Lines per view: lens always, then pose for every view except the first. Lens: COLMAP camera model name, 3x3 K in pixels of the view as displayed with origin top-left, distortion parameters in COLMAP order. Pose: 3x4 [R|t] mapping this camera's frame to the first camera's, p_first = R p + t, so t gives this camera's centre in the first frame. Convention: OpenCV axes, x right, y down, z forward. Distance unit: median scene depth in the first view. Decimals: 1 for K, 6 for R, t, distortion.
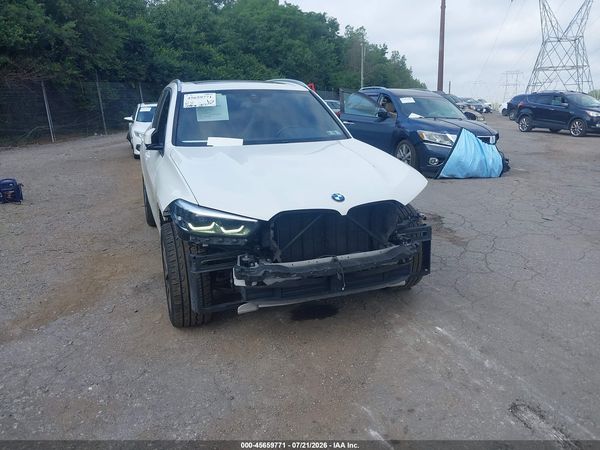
lens RADIAL K [[480.2, 0, 316.7], [0, 480.2, 228.2], [0, 0, 1]] dist [0.012660, -0.021775]
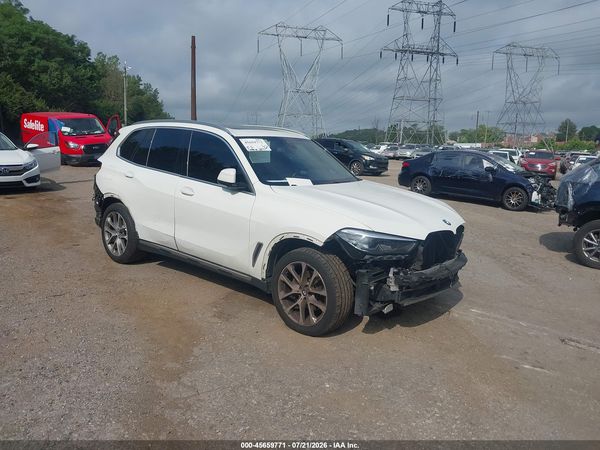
lens RADIAL K [[480.2, 0, 313.3], [0, 480.2, 229.3], [0, 0, 1]] dist [0.012660, -0.021775]
pose [[0.871106, -0.036959, 0.489703, -0.150746], [0.068861, 0.996505, -0.047285, -0.000368], [-0.486244, 0.074912, 0.870606, -0.010949]]
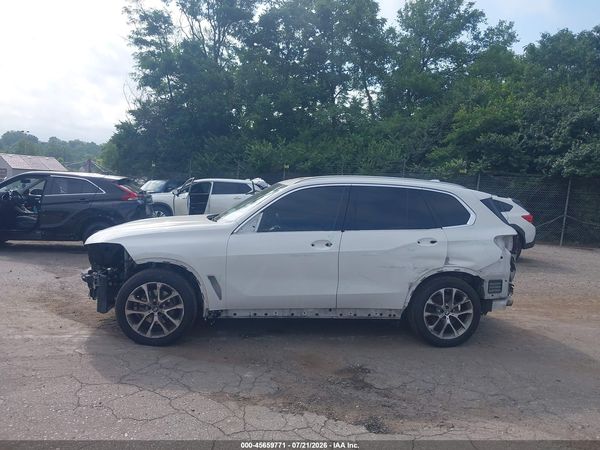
lens RADIAL K [[480.2, 0, 308.3], [0, 480.2, 229.0], [0, 0, 1]] dist [0.012660, -0.021775]
pose [[-0.220535, 0.095424, -0.970700, 0.246144], [-0.306432, 0.938035, 0.161831, -0.092779], [0.925993, 0.333143, -0.177629, 0.308741]]
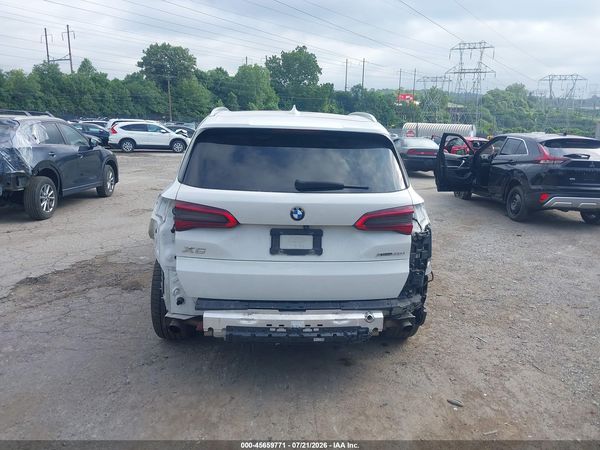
lens RADIAL K [[480.2, 0, 308.8], [0, 480.2, 214.4], [0, 0, 1]] dist [0.012660, -0.021775]
pose [[-0.954381, -0.068543, 0.290618, -0.127953], [0.062768, 0.905493, 0.419693, -0.135228], [-0.291919, 0.418788, -0.859883, 0.484694]]
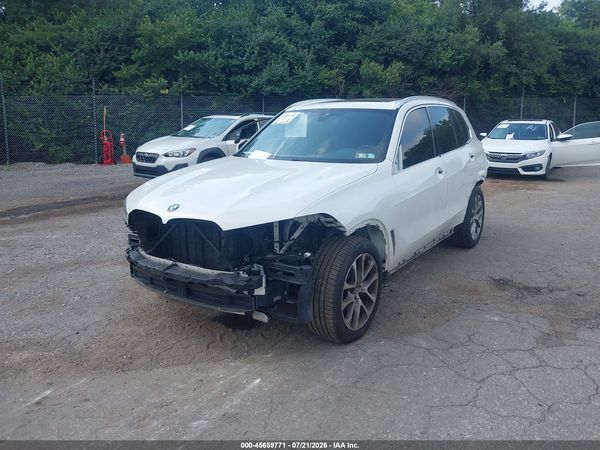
lens RADIAL K [[480.2, 0, 297.6], [0, 480.2, 225.5], [0, 0, 1]] dist [0.012660, -0.021775]
pose [[0.563913, 0.197731, -0.801813, 0.158724], [-0.224613, 0.971035, 0.081491, -0.025897], [0.794702, 0.134144, 0.591992, 0.084571]]
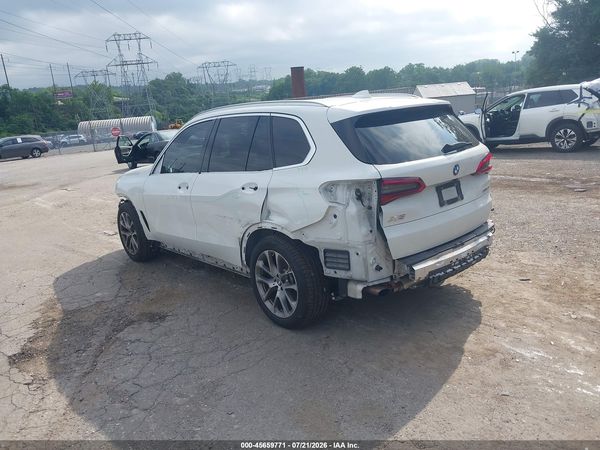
lens RADIAL K [[480.2, 0, 305.4], [0, 480.2, 221.0], [0, 0, 1]] dist [0.012660, -0.021775]
pose [[-0.932474, 0.175725, -0.315616, 0.026615], [0.007884, 0.883399, 0.468556, -0.144480], [0.361152, 0.434427, -0.825132, 0.501399]]
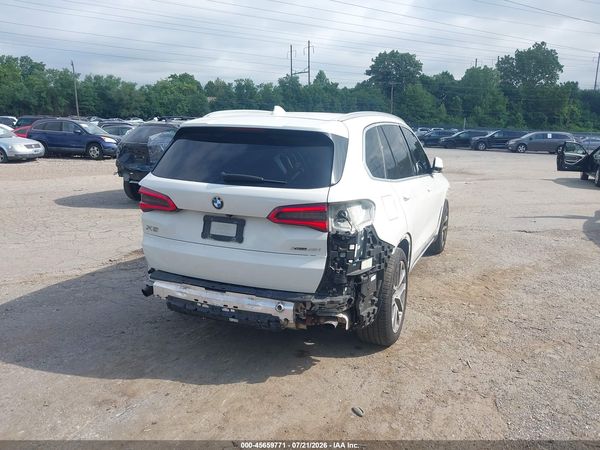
lens RADIAL K [[480.2, 0, 309.7], [0, 480.2, 220.0], [0, 0, 1]] dist [0.012660, -0.021775]
pose [[-0.724302, -0.136600, 0.675816, -0.210036], [0.169785, 0.914659, 0.366842, -0.123725], [-0.668251, 0.380447, -0.639297, 0.447047]]
